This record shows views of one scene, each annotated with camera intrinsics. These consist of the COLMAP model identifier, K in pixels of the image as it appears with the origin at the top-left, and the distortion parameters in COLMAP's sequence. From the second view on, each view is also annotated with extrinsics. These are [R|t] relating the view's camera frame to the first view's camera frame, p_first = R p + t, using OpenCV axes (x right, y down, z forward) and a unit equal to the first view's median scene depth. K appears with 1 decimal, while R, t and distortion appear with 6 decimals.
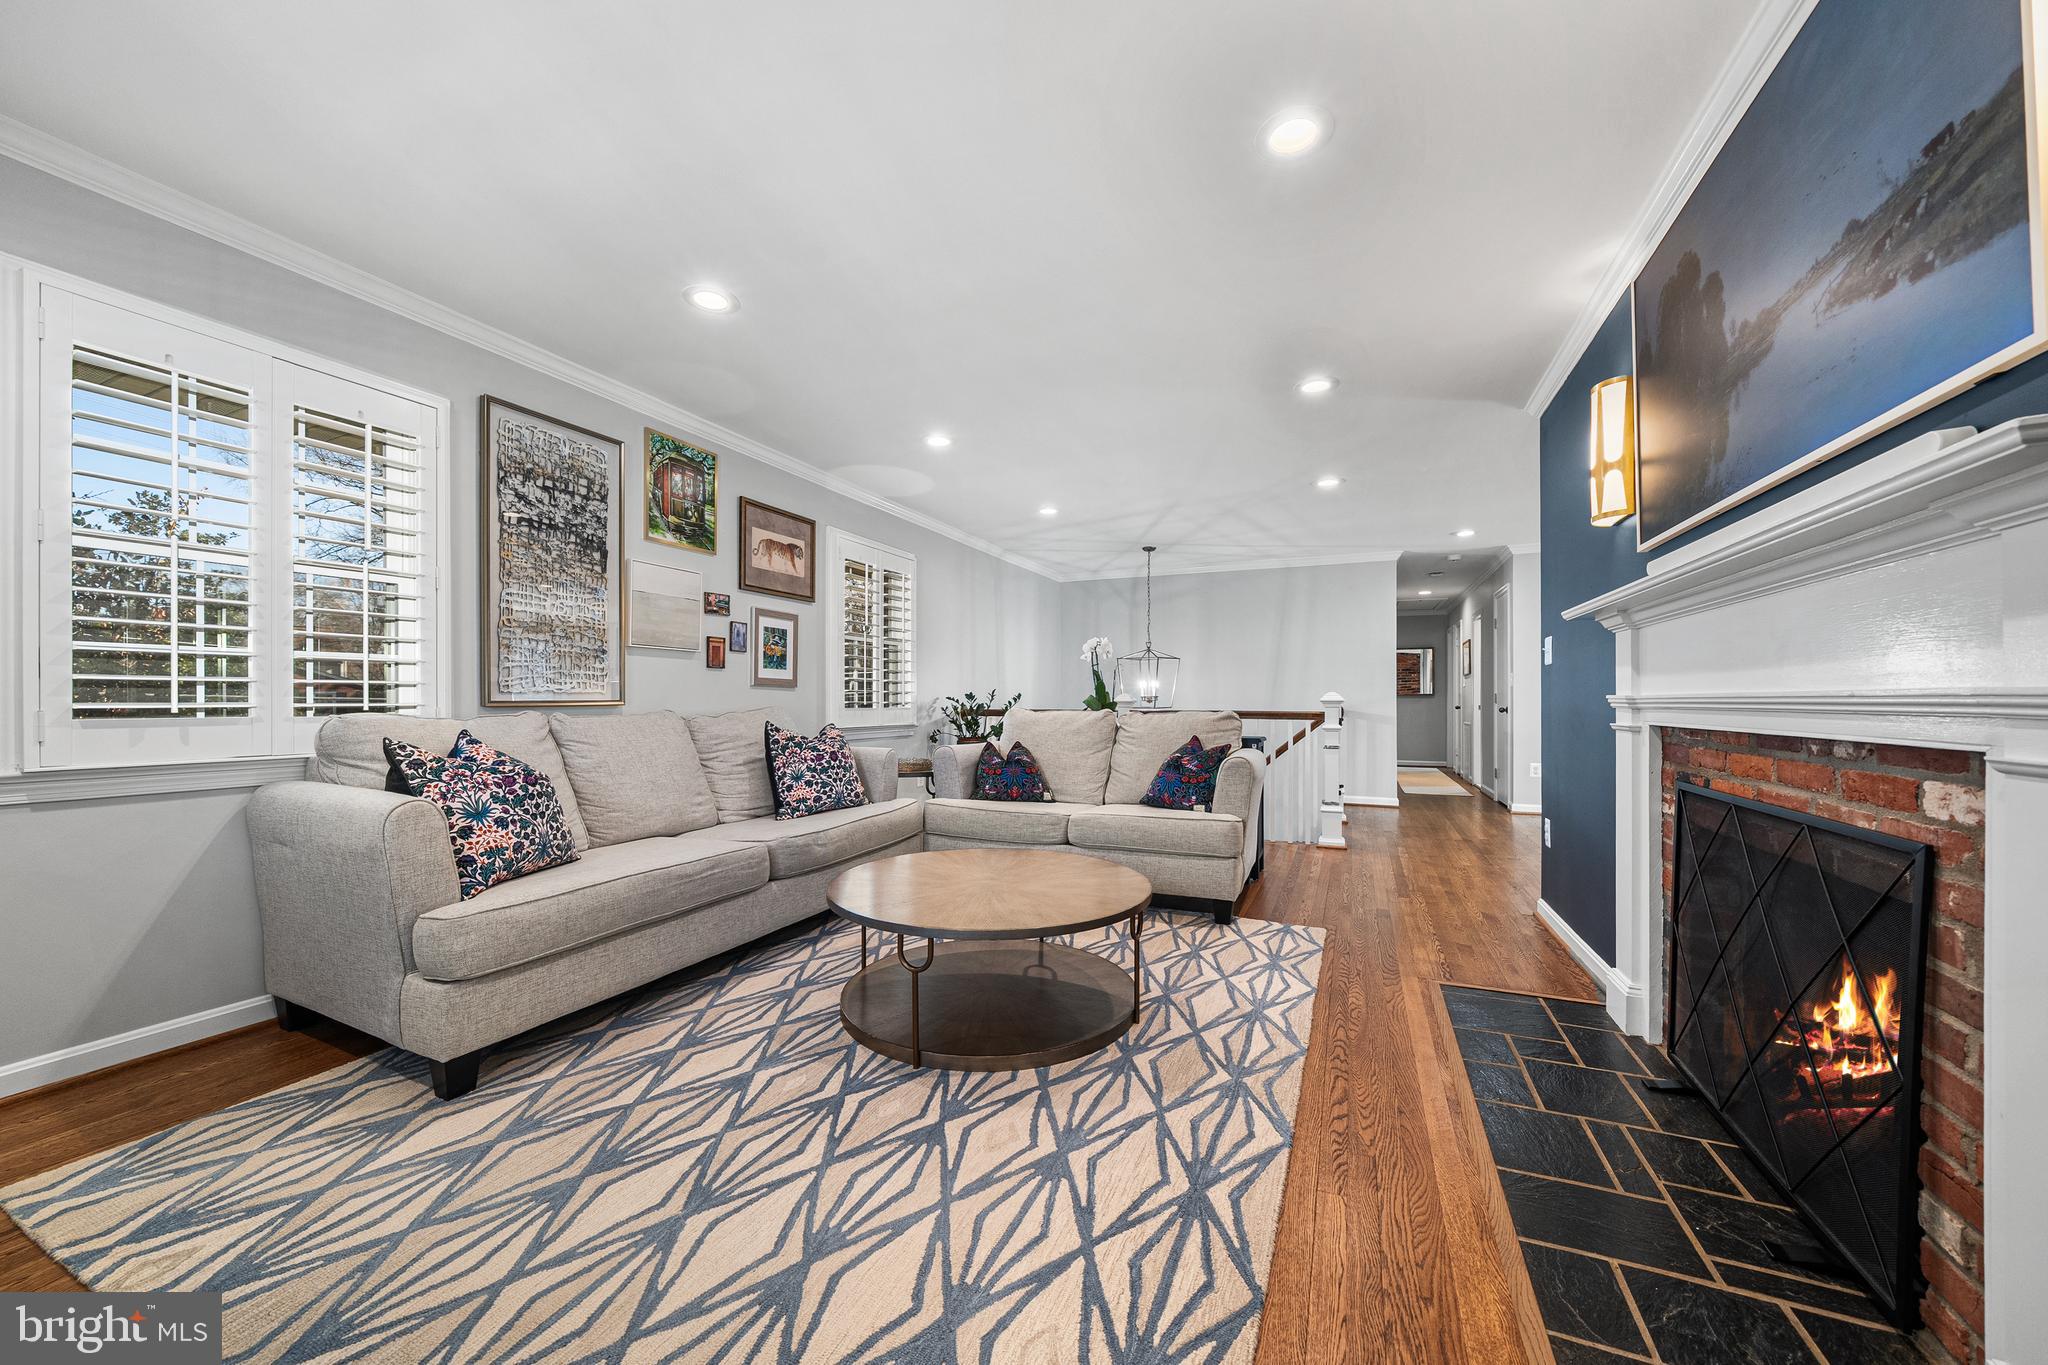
lens RADIAL K [[742.3, 0, 1029.9], [0, 742.3, 694.4], [0, 0, 1]] dist [-0.000401, 0.000214]
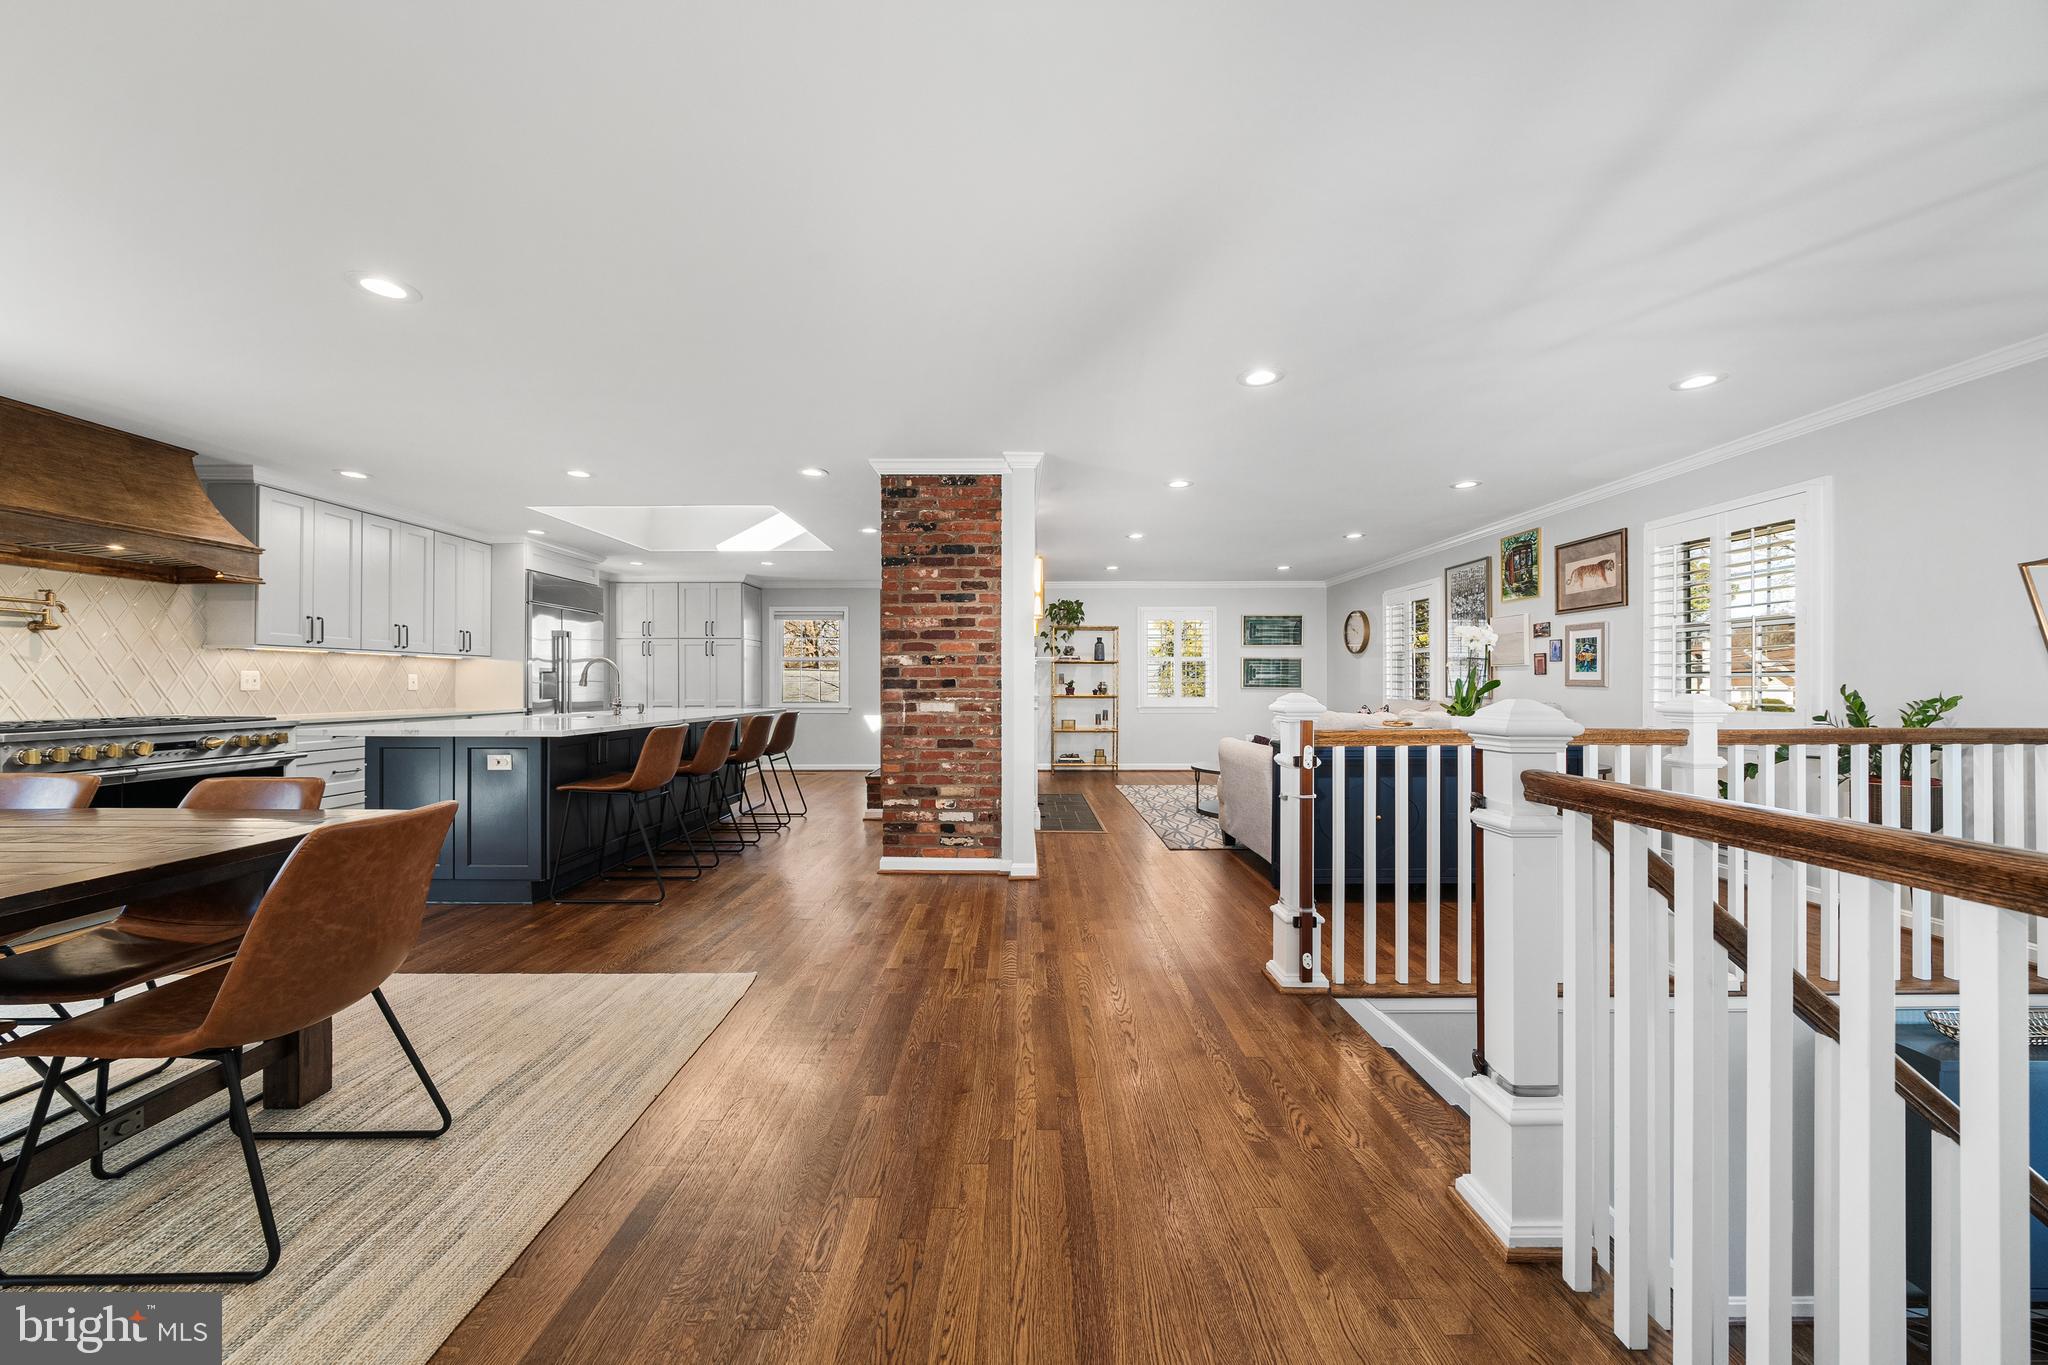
lens RADIAL K [[704.0, 0, 1020.5], [0, 704.0, 682.6], [0, 0, 1]] dist [-0.005061, 0.000005]
pose [[-0.917400, -0.000986, -0.397964, 1.792175], [0.004466, 0.999908, -0.012773, -0.011587], [0.397940, -0.013495, -0.917312, 3.151703]]
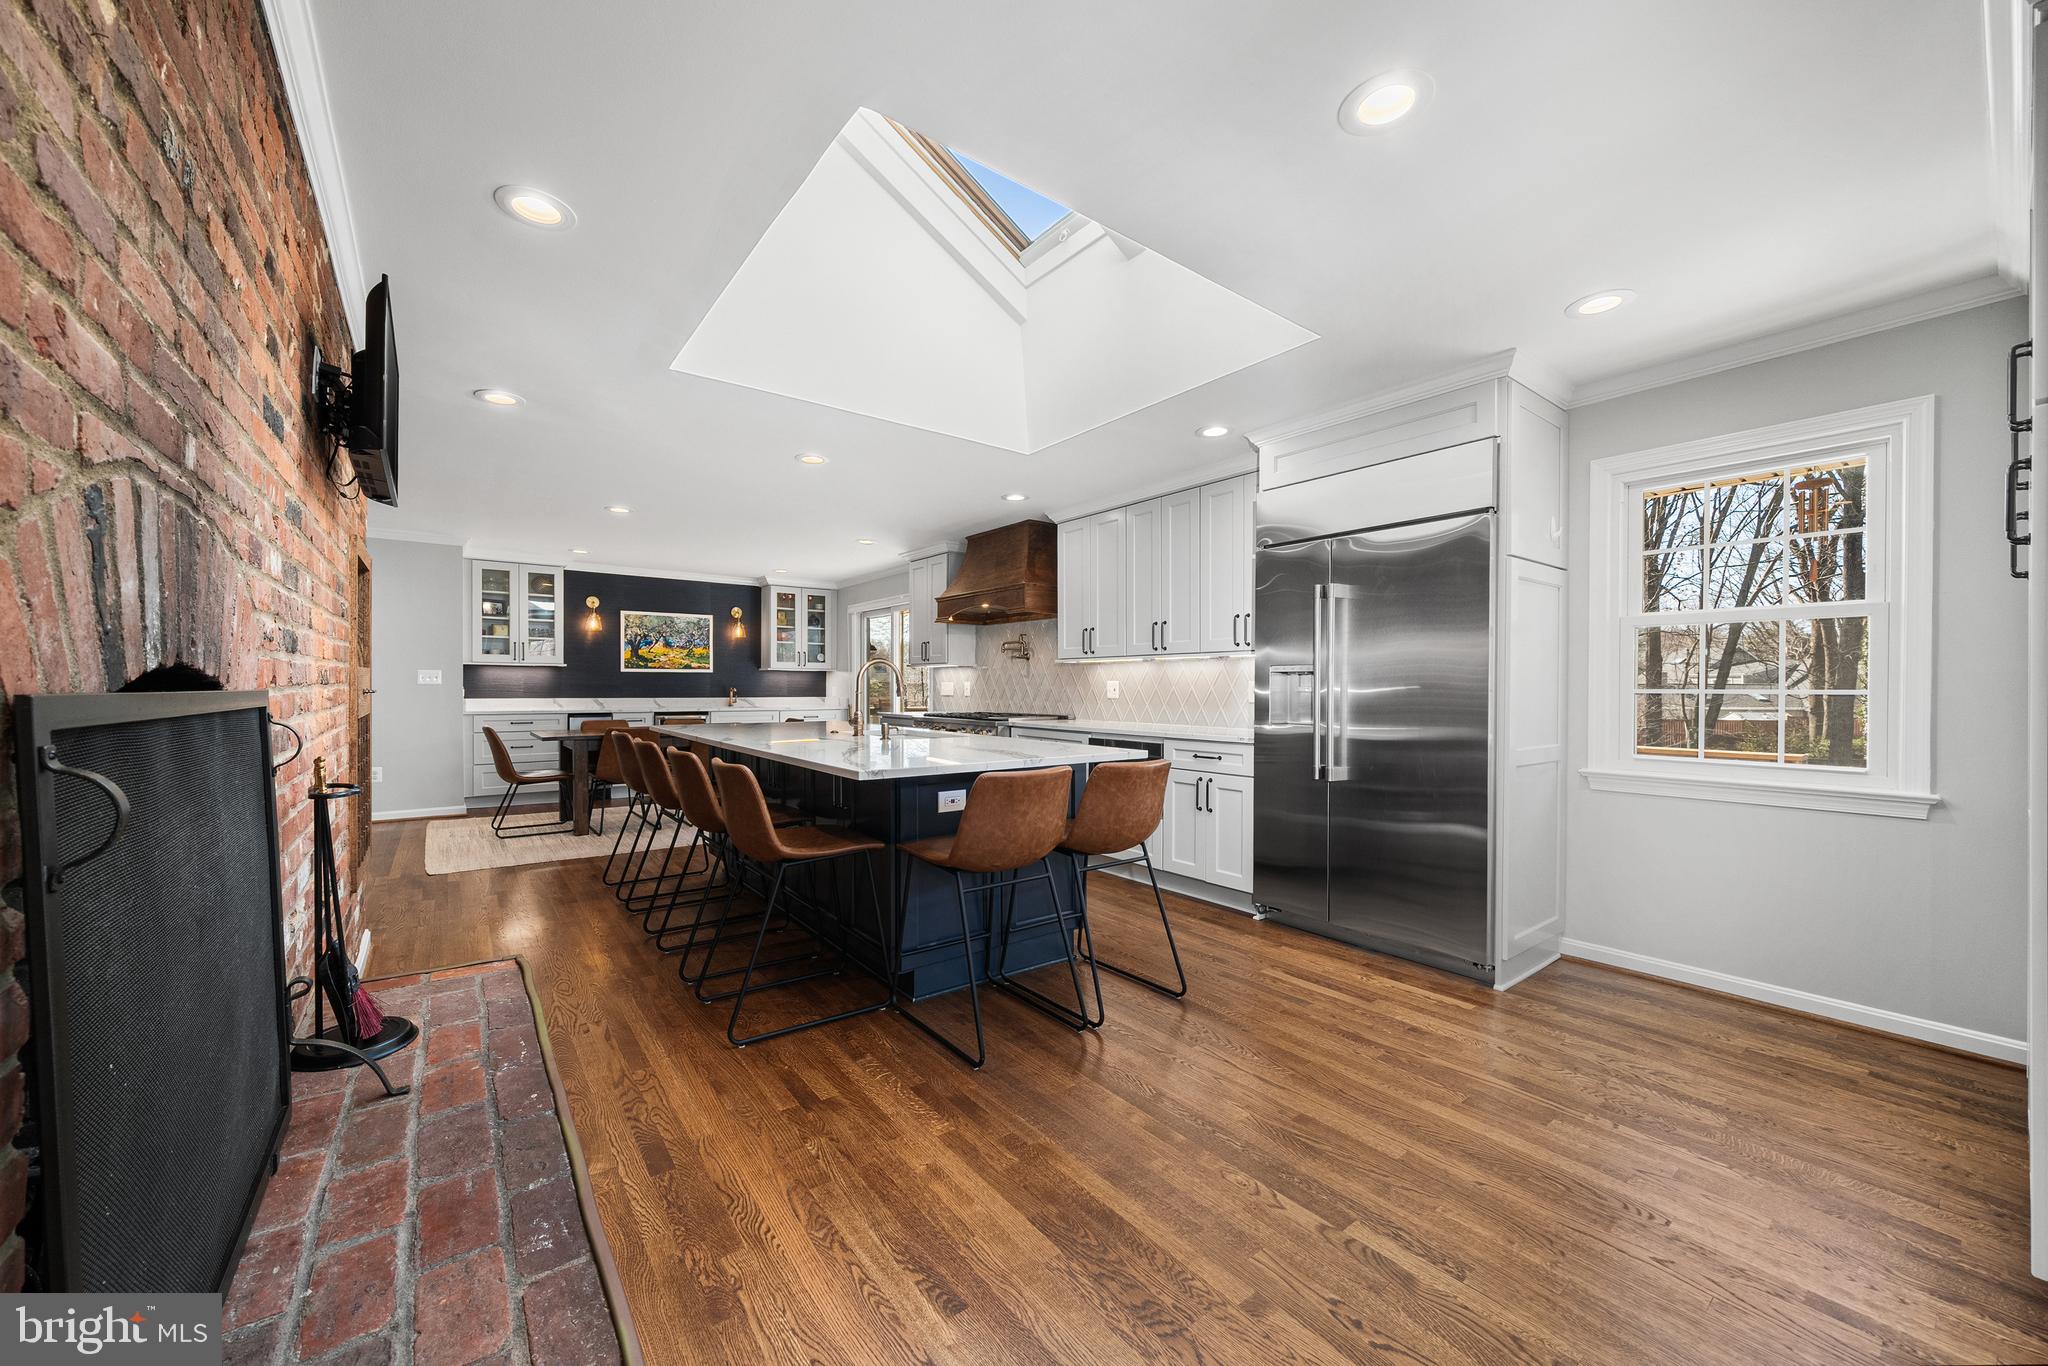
lens RADIAL K [[755.5, 0, 1009.4], [0, 755.5, 688.6], [0, 0, 1]] dist [0.001086, 0.000063]
pose [[0.499305, 0.001119, 0.866426, 0.766002], [-0.014793, 0.999864, 0.007234, -0.067394], [-0.866300, -0.016429, 0.499254, -0.427077]]
